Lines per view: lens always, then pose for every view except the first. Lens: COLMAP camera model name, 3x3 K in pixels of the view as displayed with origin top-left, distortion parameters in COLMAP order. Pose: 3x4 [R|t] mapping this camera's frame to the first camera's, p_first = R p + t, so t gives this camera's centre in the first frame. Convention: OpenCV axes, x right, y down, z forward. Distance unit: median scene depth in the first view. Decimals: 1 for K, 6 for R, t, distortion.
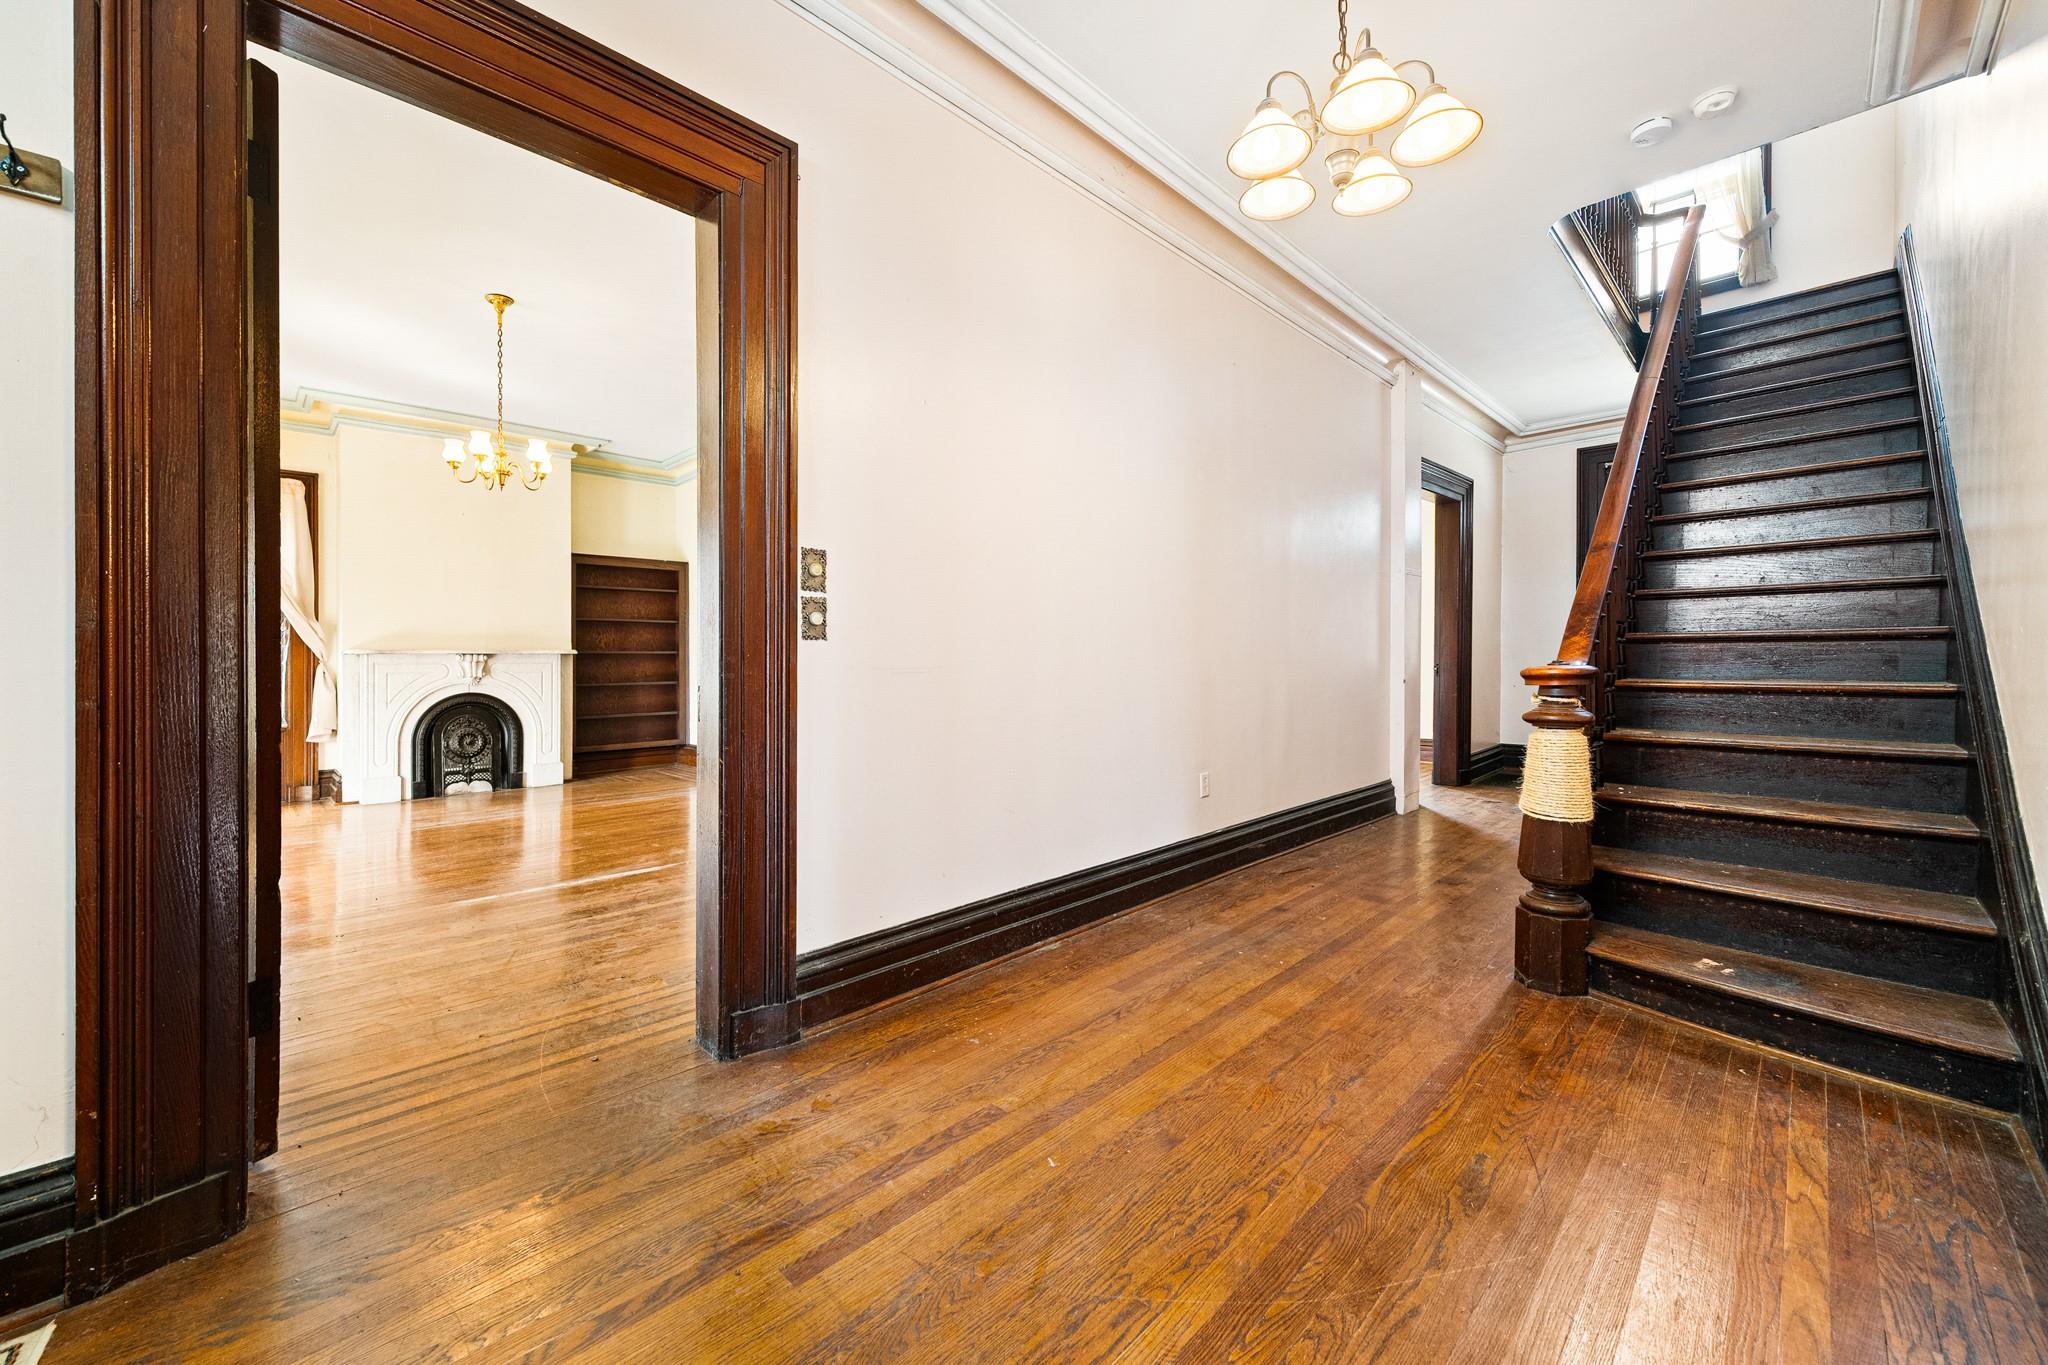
lens RADIAL K [[802.6, 0, 1036.6], [0, 802.6, 650.4], [0, 0, 1]] dist [0.001100, 0.000063]
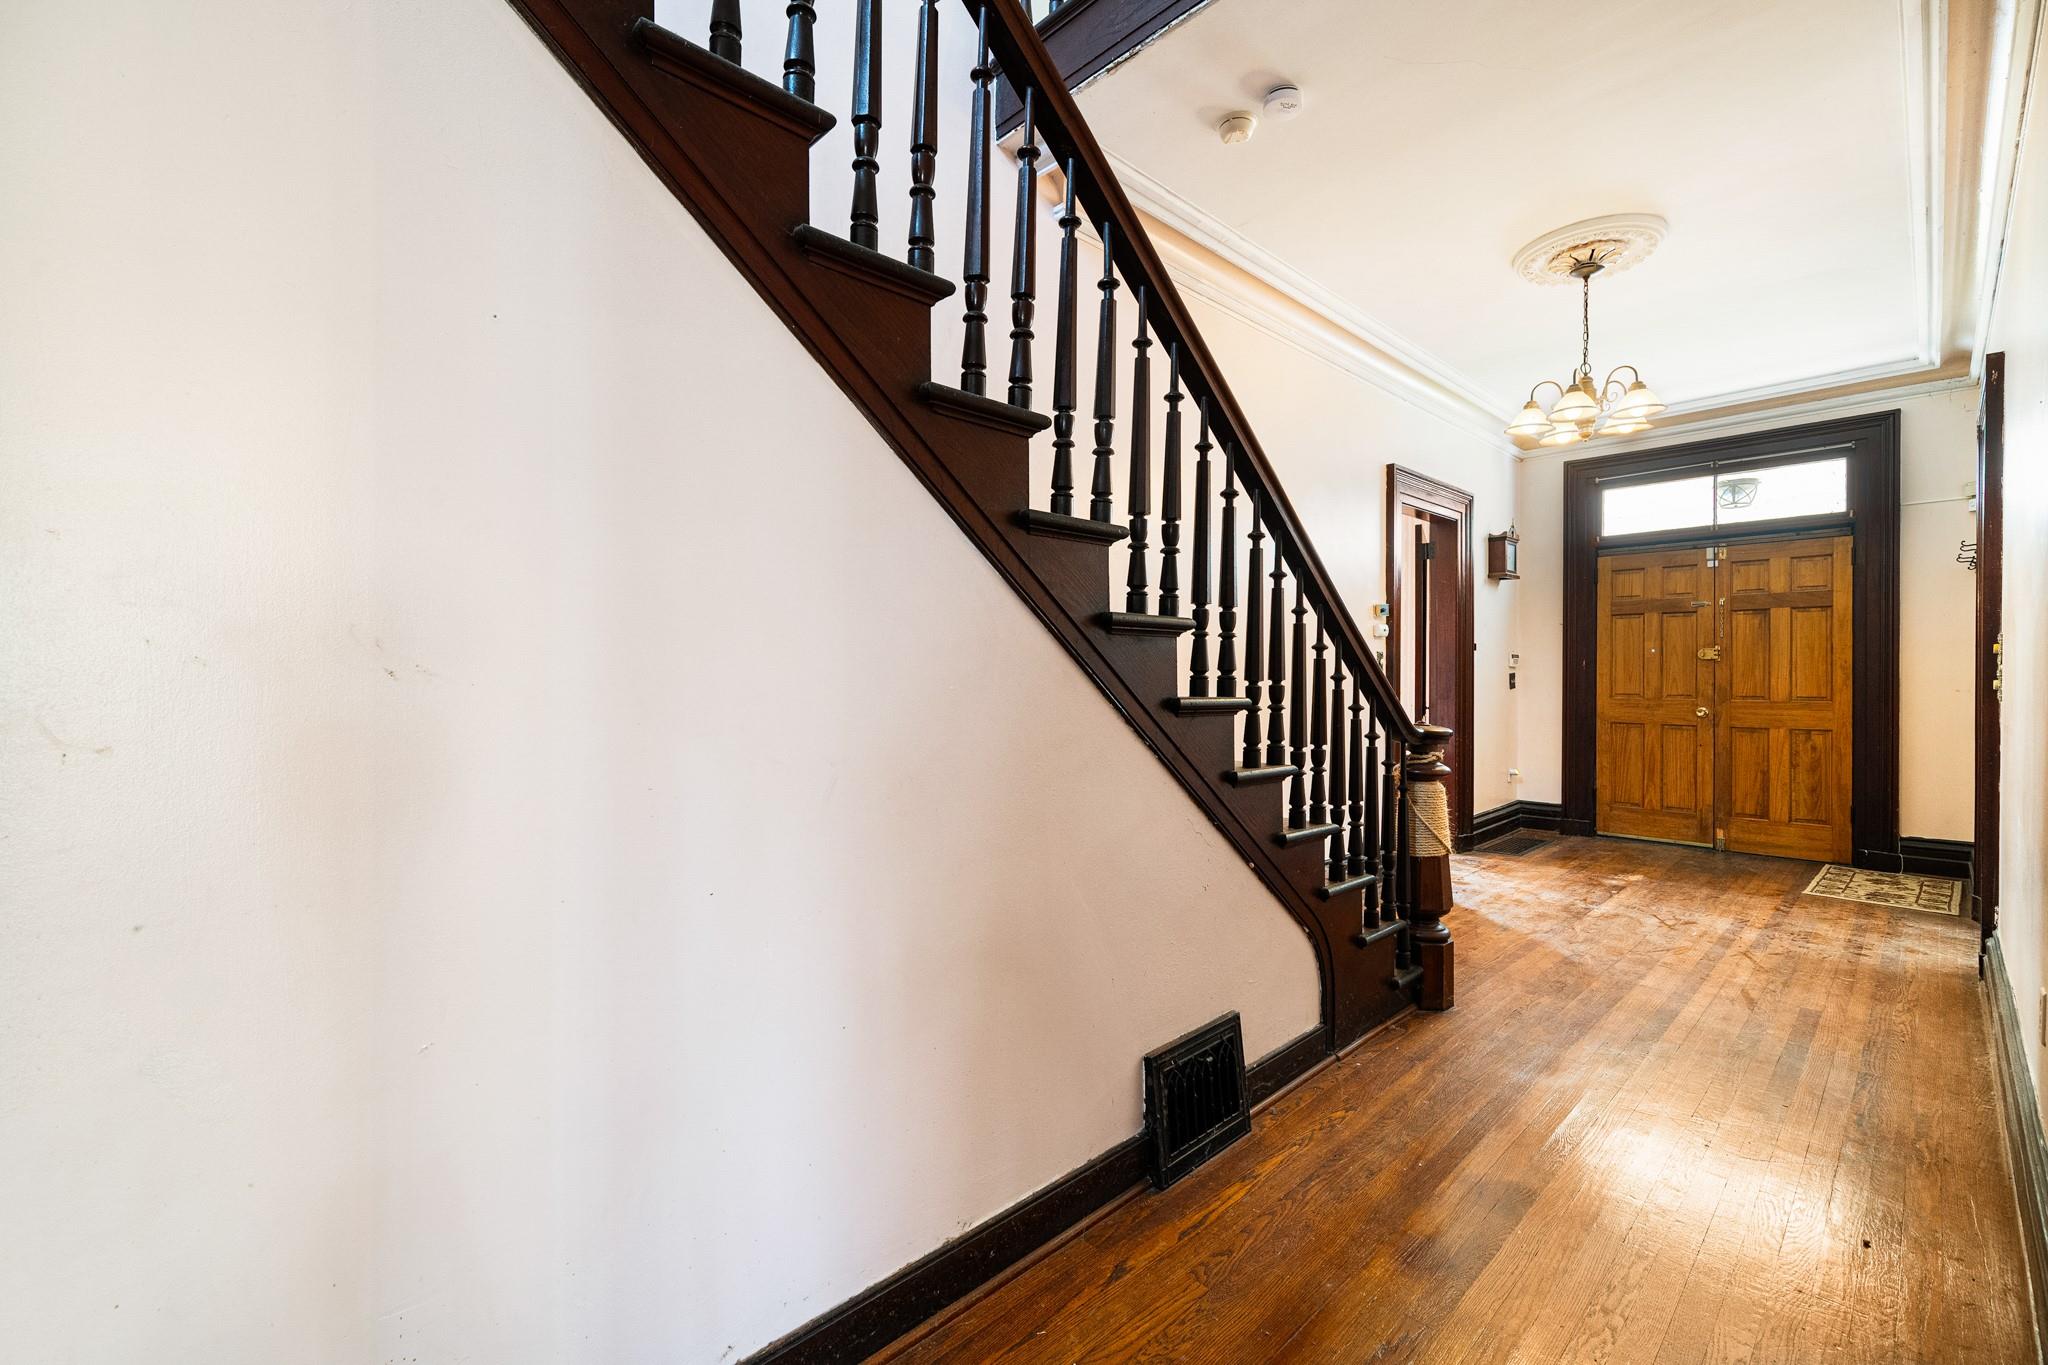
lens RADIAL K [[881.7, 0, 1024.0], [0, 881.7, 682.5], [0, 0, 1]] dist [-0.004618, -0.000311]
pose [[-0.999538, 0.011136, 0.028294, 0.539161], [0.011023, 0.999931, -0.004137, -0.022637], [-0.028339, -0.003823, -0.999591, 1.045803]]
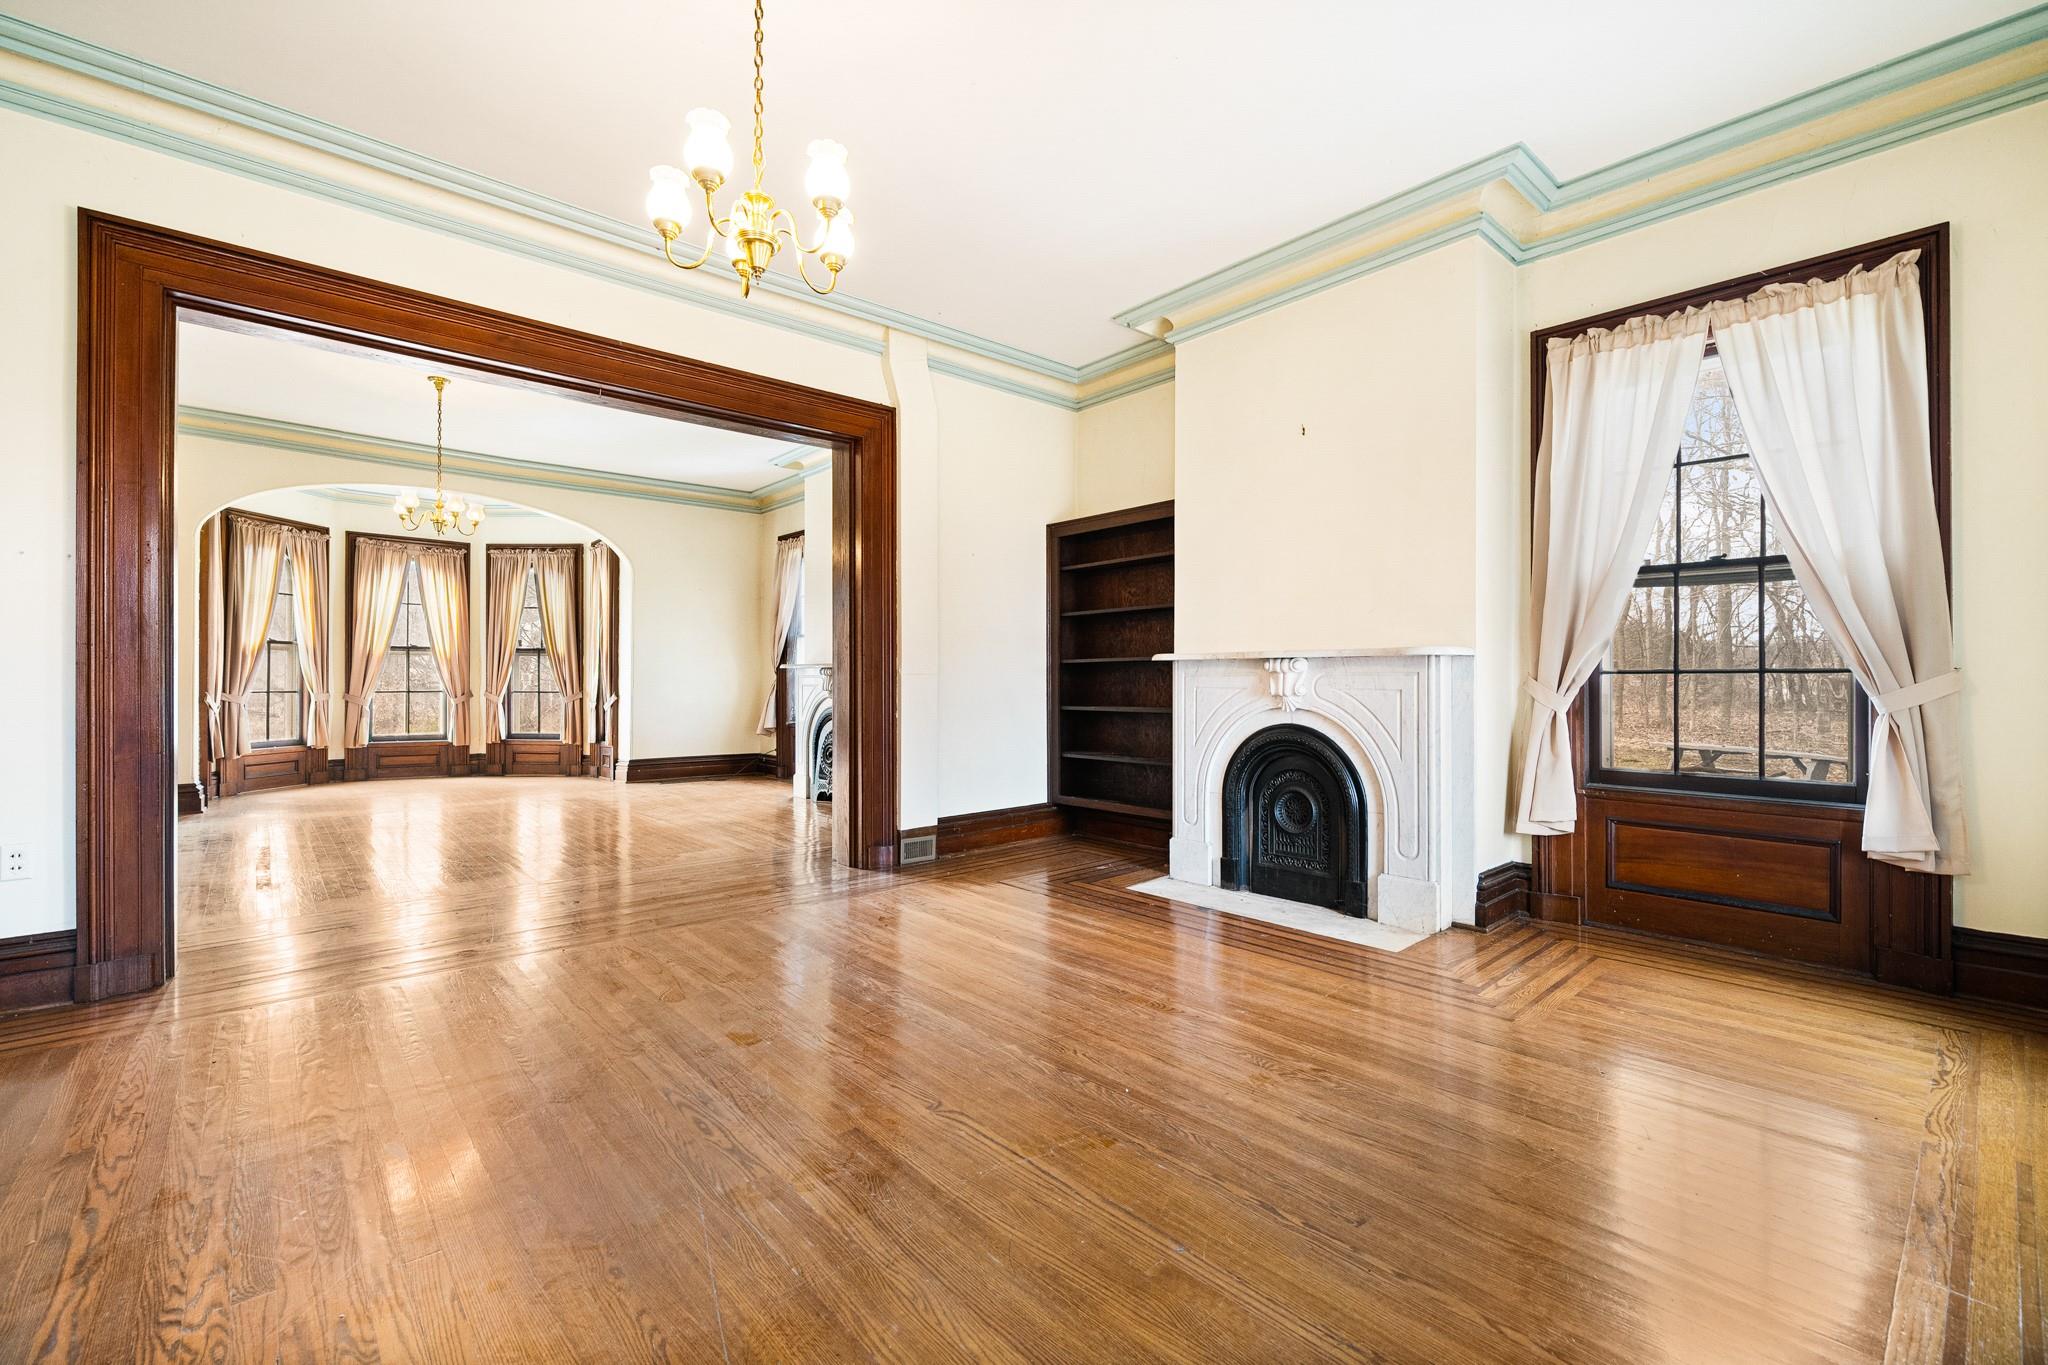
lens RADIAL K [[877.2, 0, 1022.2], [0, 877.2, 662.3], [0, 0, 1]] dist [-0.000705, 0.000186]
pose [[-0.080576, -0.007220, -0.996722, 0.450342], [0.010931, 0.999907, -0.008126, 0.010622], [0.996689, -0.011550, -0.080490, 1.541152]]
